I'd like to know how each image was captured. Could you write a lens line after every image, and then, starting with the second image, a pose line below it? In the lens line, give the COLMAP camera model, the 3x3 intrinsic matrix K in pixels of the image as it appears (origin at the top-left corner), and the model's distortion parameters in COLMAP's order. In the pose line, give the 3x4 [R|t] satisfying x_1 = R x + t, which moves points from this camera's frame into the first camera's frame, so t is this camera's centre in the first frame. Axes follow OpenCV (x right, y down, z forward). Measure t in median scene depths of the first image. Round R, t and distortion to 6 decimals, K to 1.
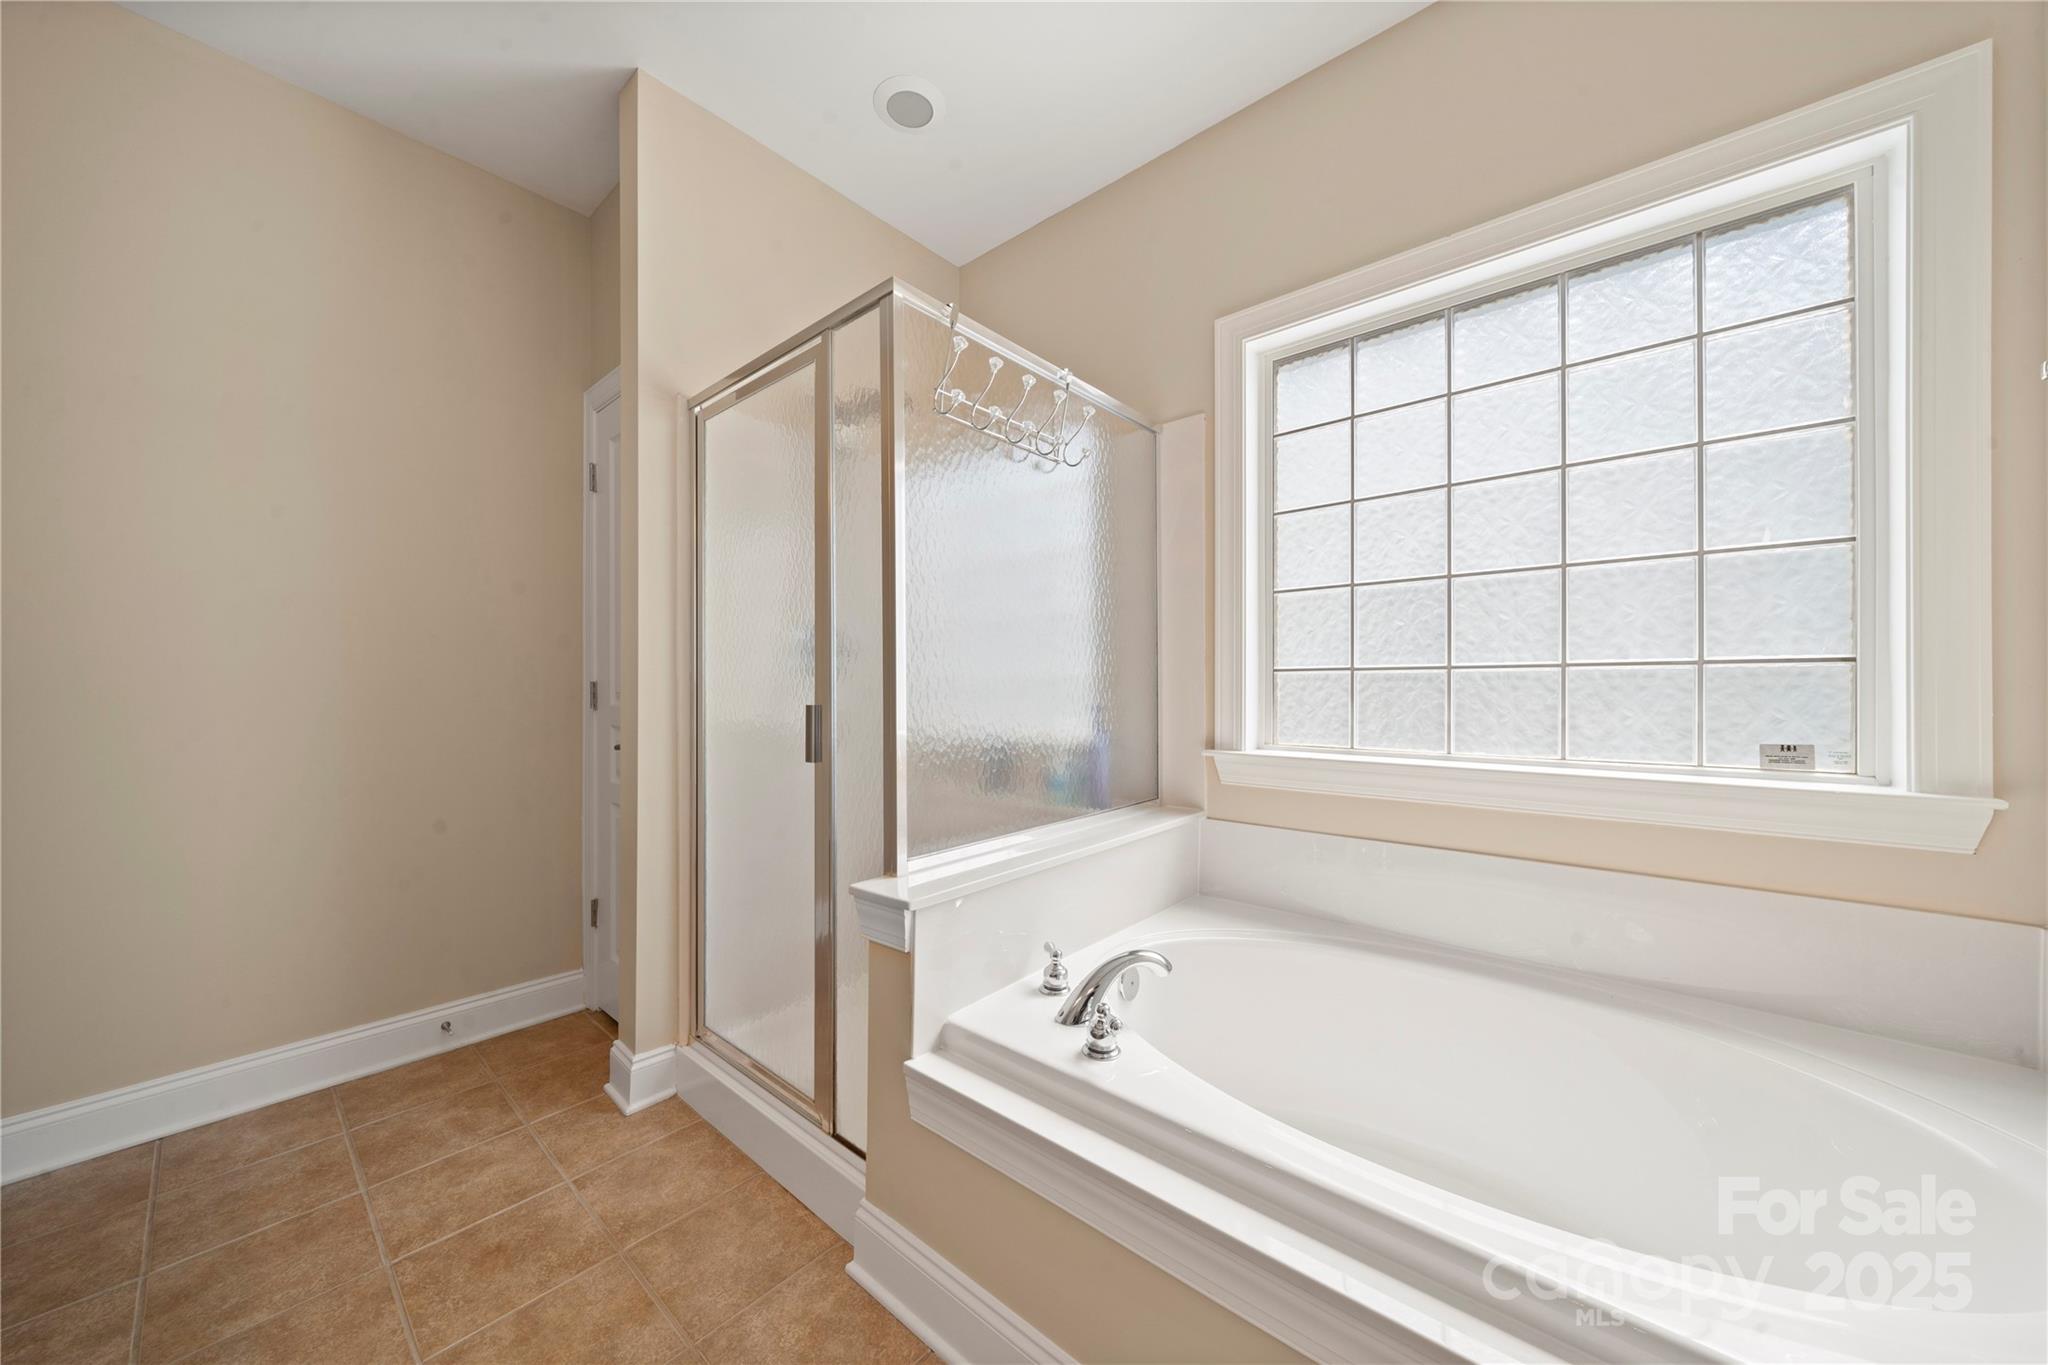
lens RADIAL K [[704.7, 0, 1015.9], [0, 704.7, 689.8], [0, 0, 1]] dist [-0.000480, 0.000124]
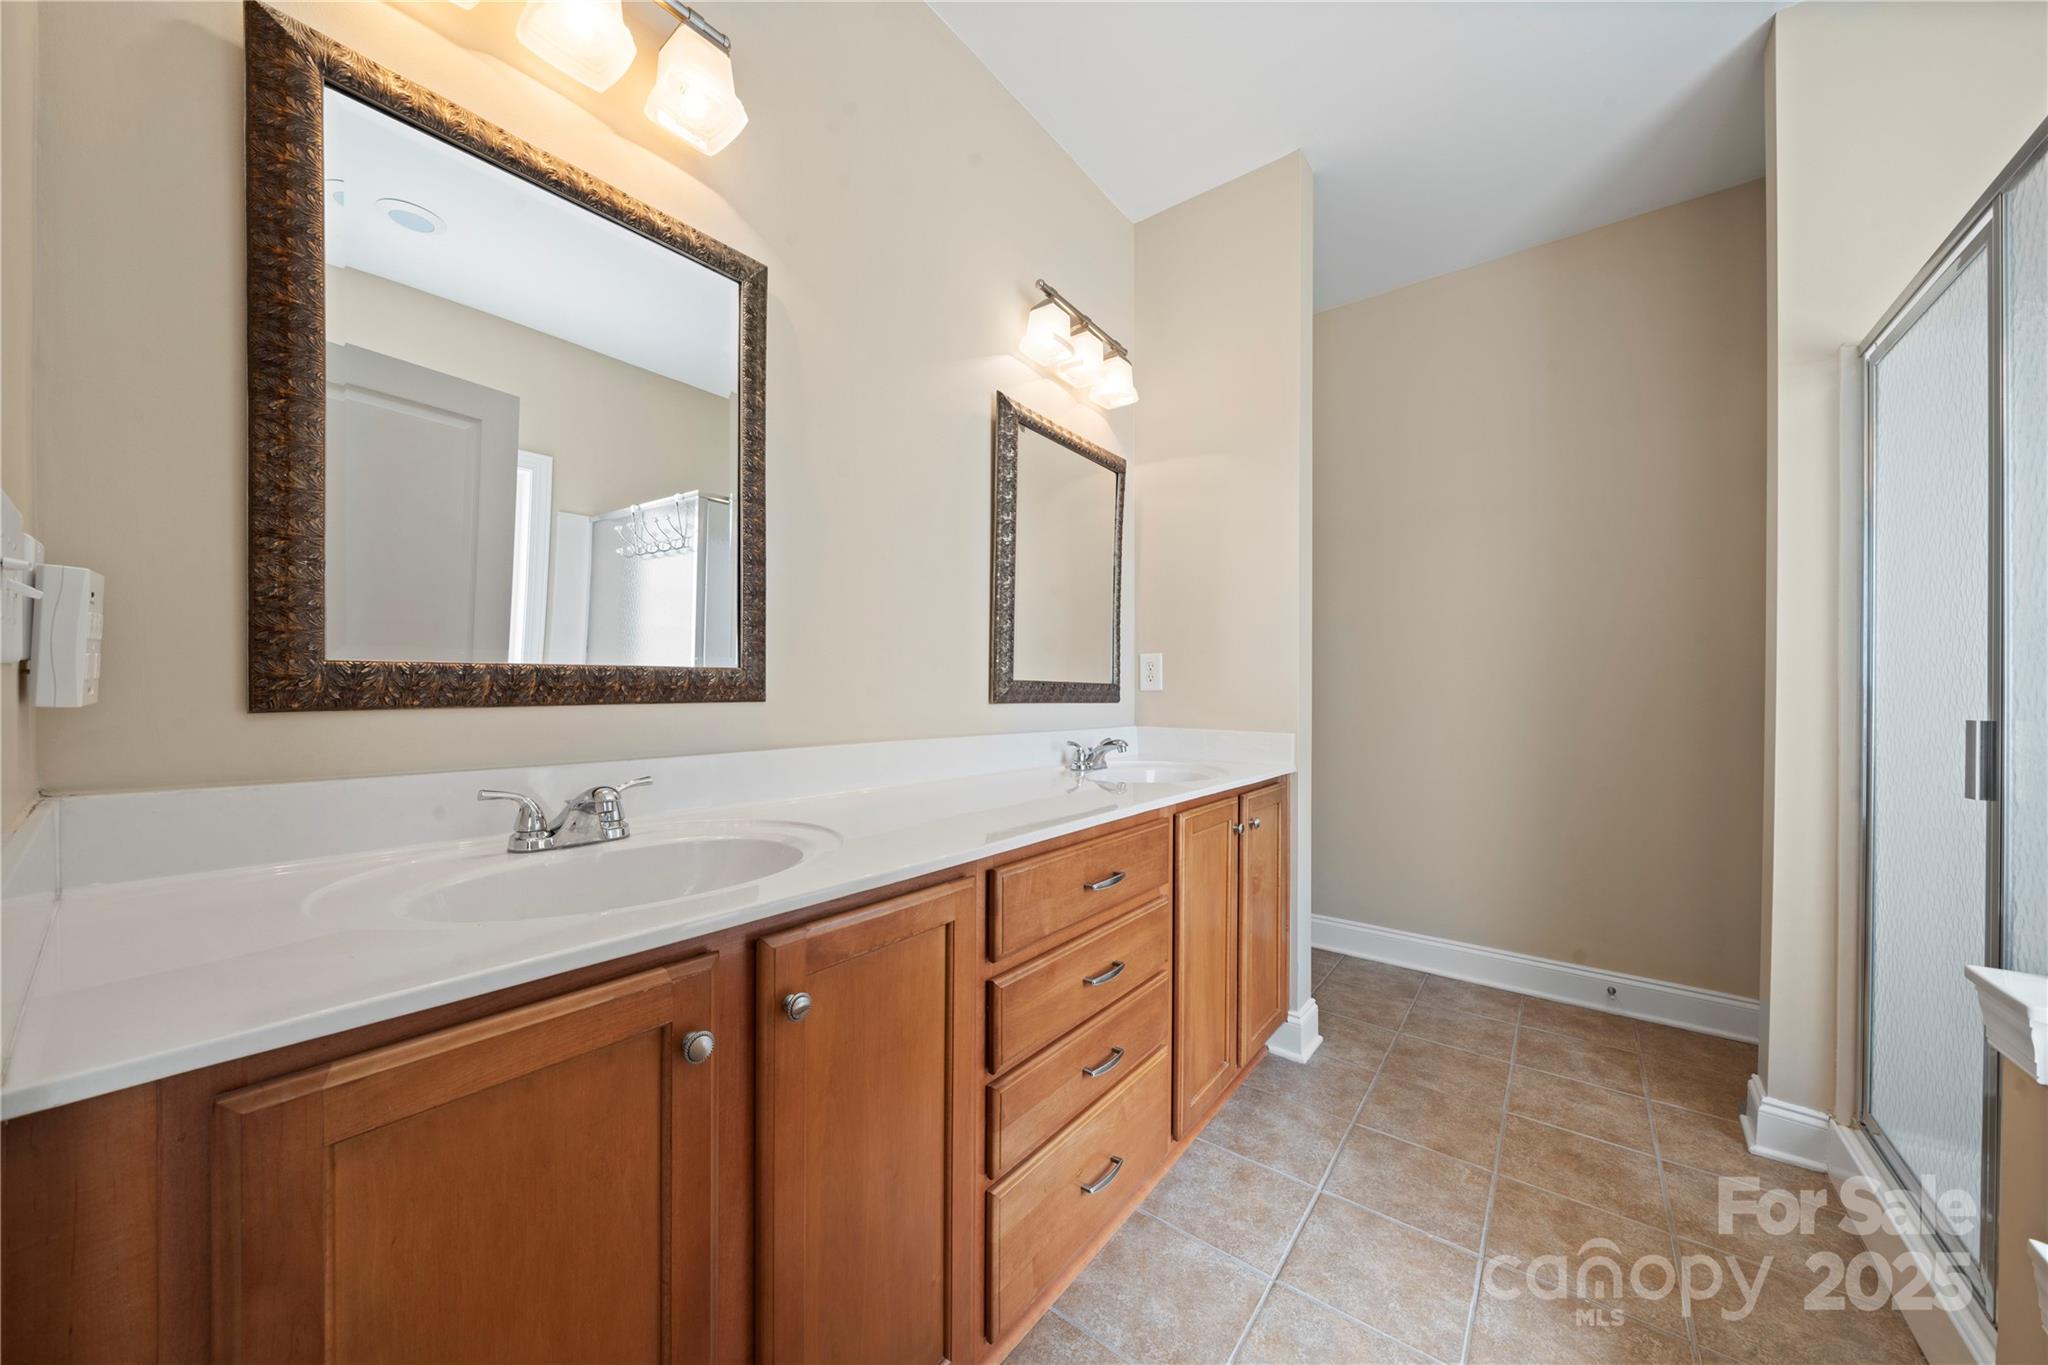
lens RADIAL K [[704.7, 0, 1015.9], [0, 704.7, 689.8], [0, 0, 1]] dist [-0.000480, 0.000124]
pose [[0.045572, -0.001748, -0.998960, 0.363463], [-0.005006, 0.999986, -0.001978, -0.004345], [0.998948, 0.005091, 0.045563, -0.022545]]
